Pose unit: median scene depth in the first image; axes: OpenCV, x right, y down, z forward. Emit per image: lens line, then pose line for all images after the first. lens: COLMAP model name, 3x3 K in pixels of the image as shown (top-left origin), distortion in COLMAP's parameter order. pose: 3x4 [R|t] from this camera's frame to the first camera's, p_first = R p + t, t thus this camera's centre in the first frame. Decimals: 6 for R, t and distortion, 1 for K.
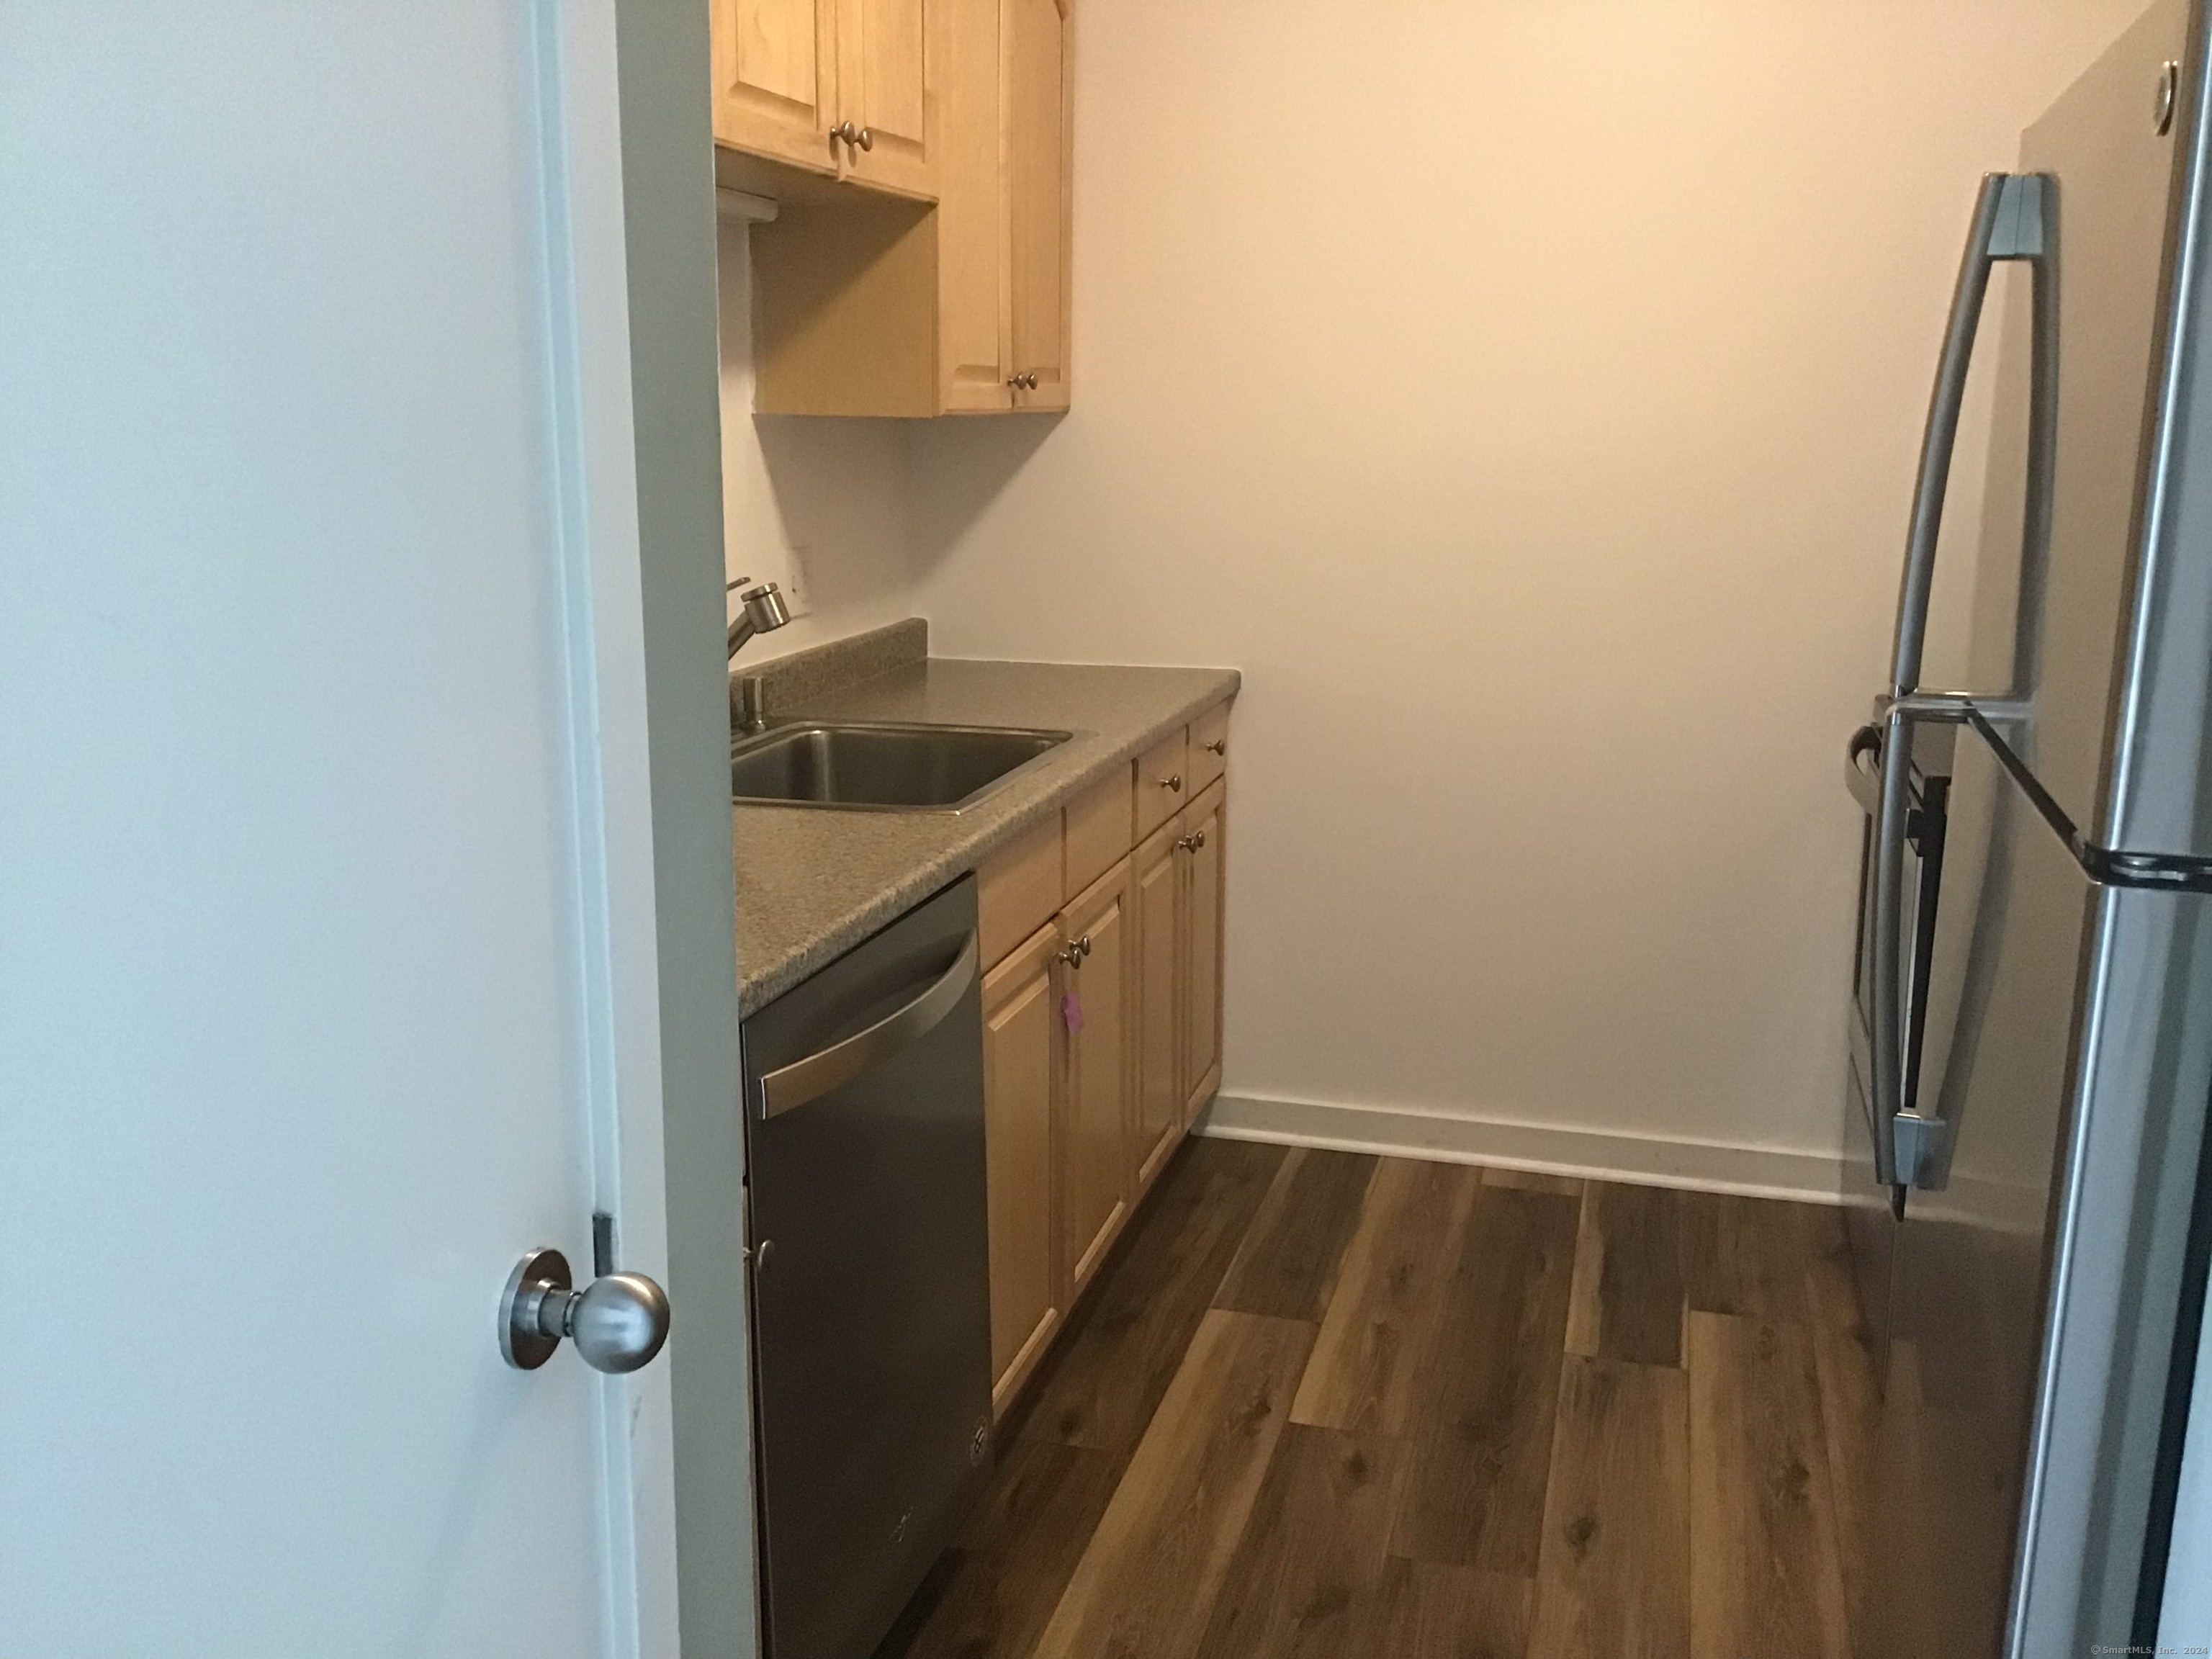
lens RADIAL K [[2017.6, 0, 1101.6], [0, 2017.6, 831.1], [0, 0, 1]] dist [0.144572, -0.337722]
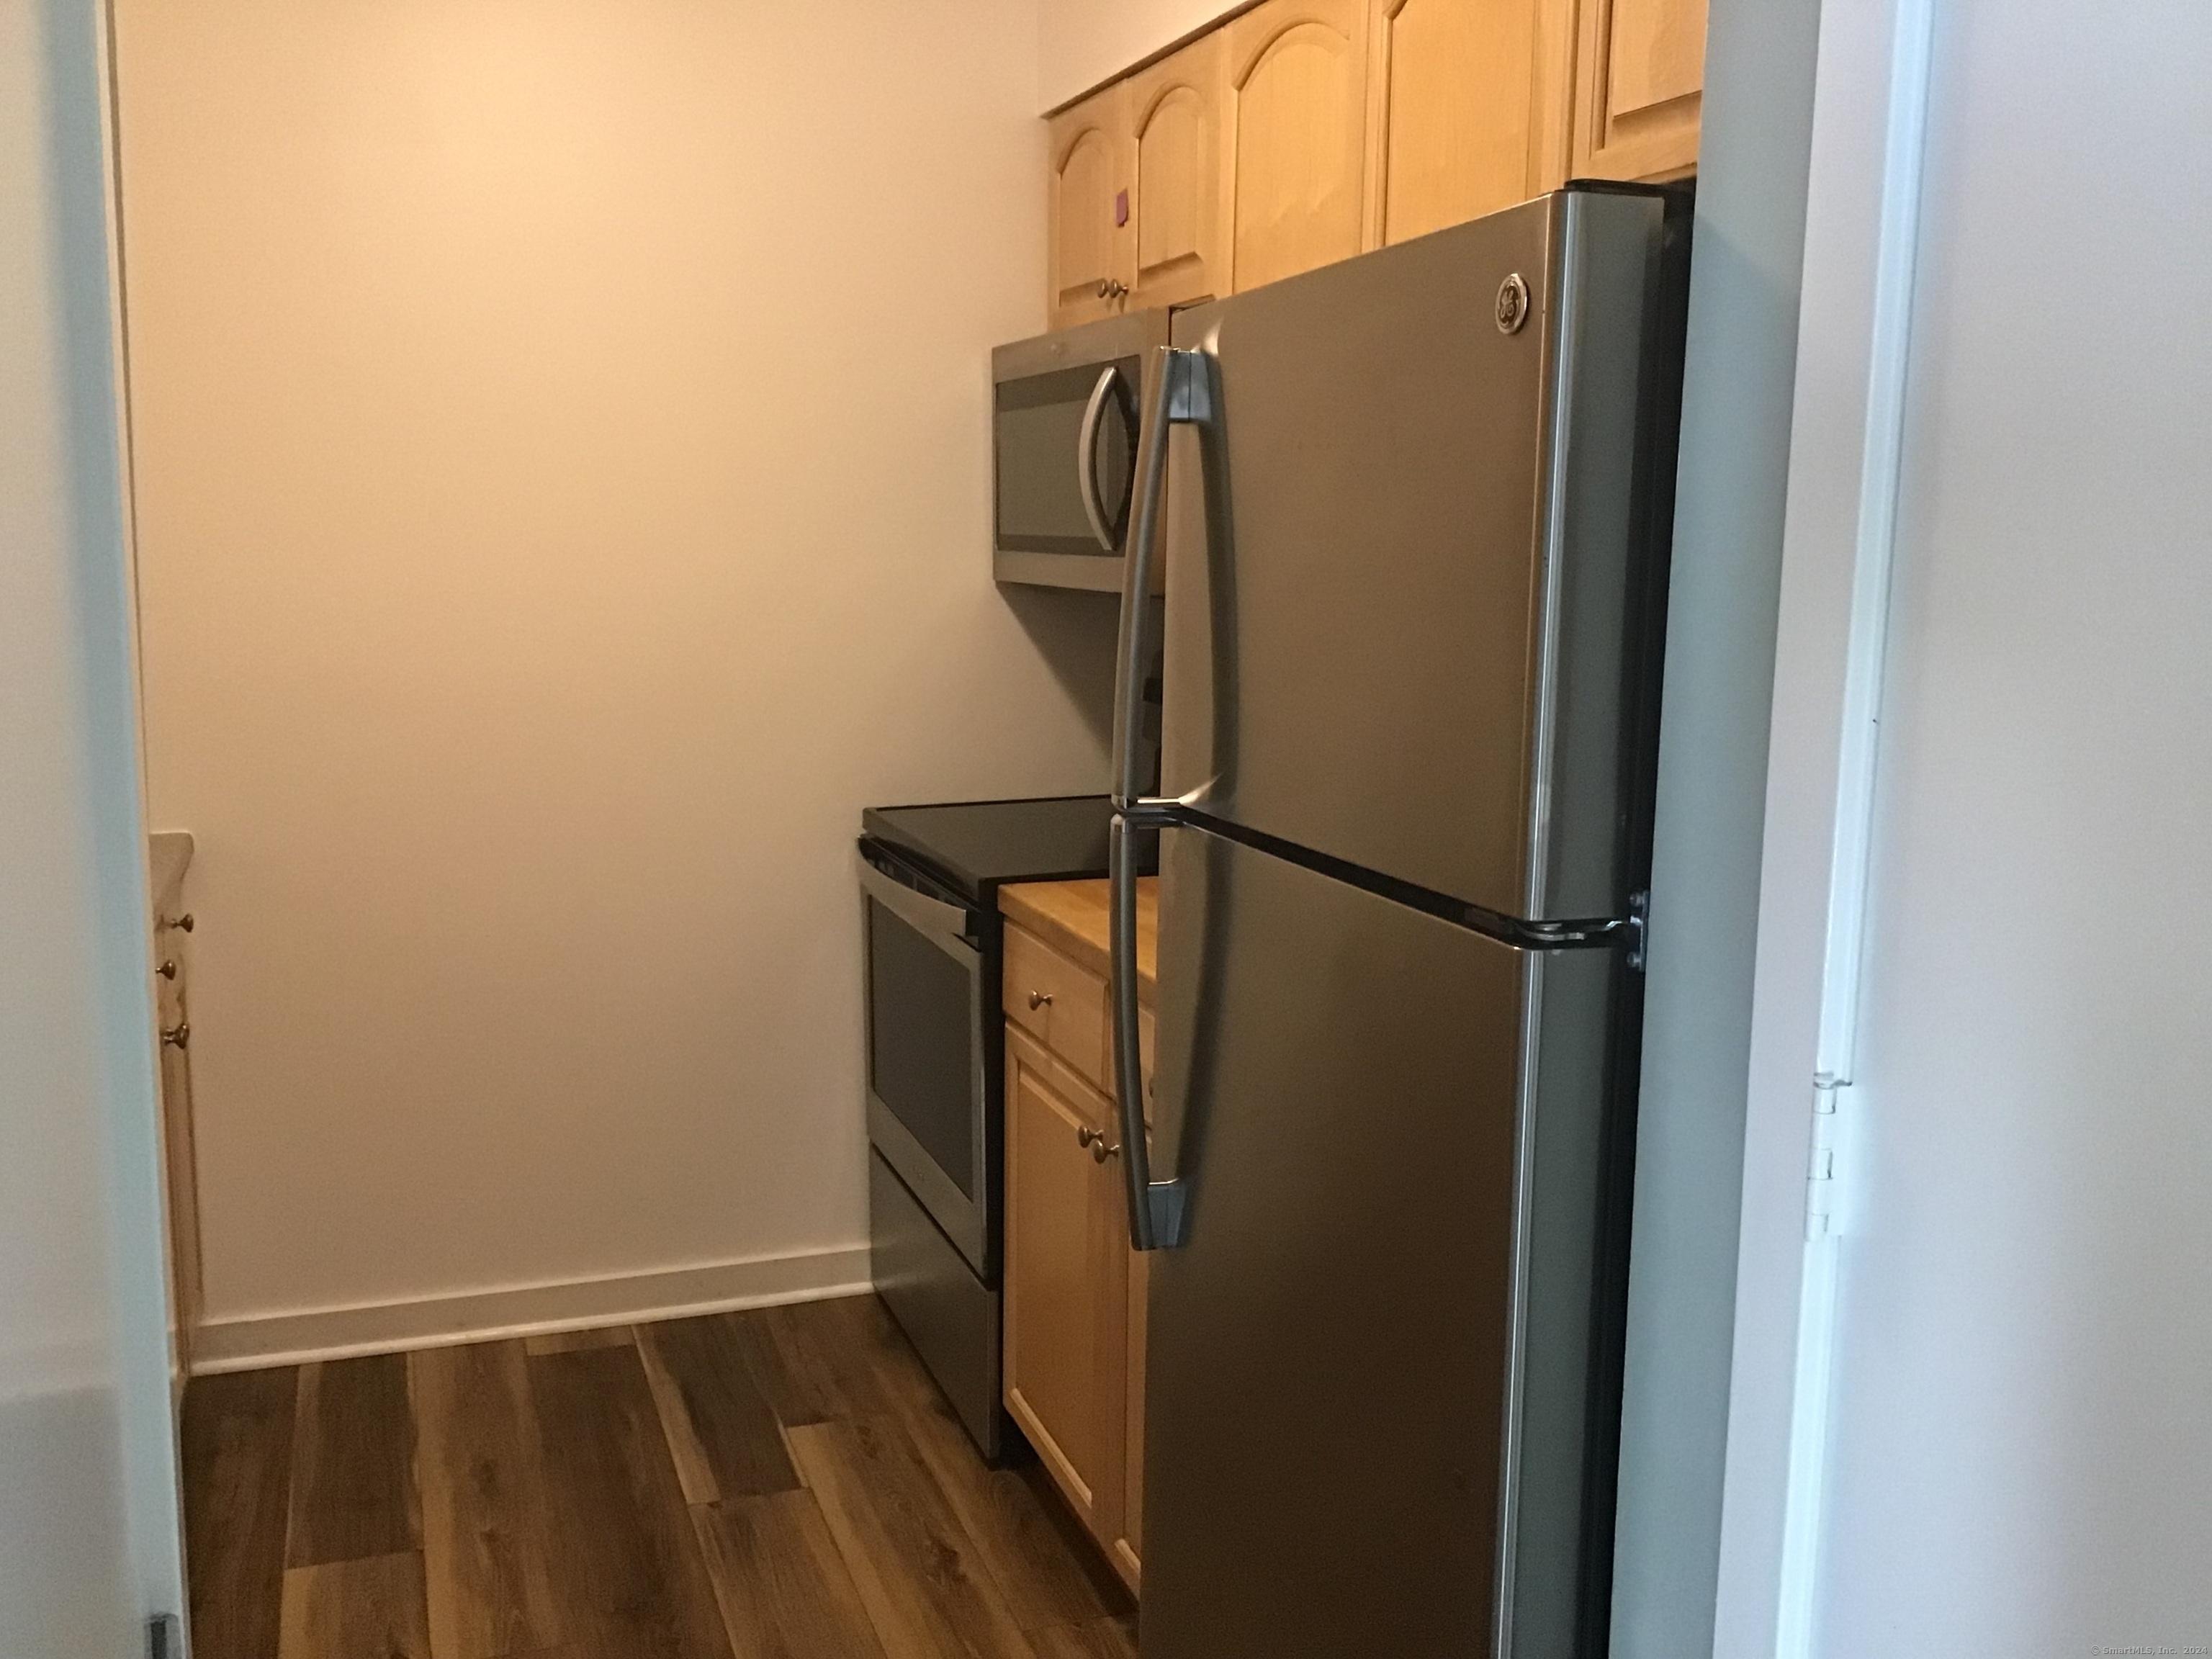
lens RADIAL K [[2017.6, 0, 1101.6], [0, 2017.6, 831.1], [0, 0, 1]] dist [0.144572, -0.337722]
pose [[0.812992, -0.081440, 0.576552, -0.141038], [0.116511, 0.992898, -0.024041, -0.015704], [-0.570499, 0.086719, 0.816707, 0.063035]]
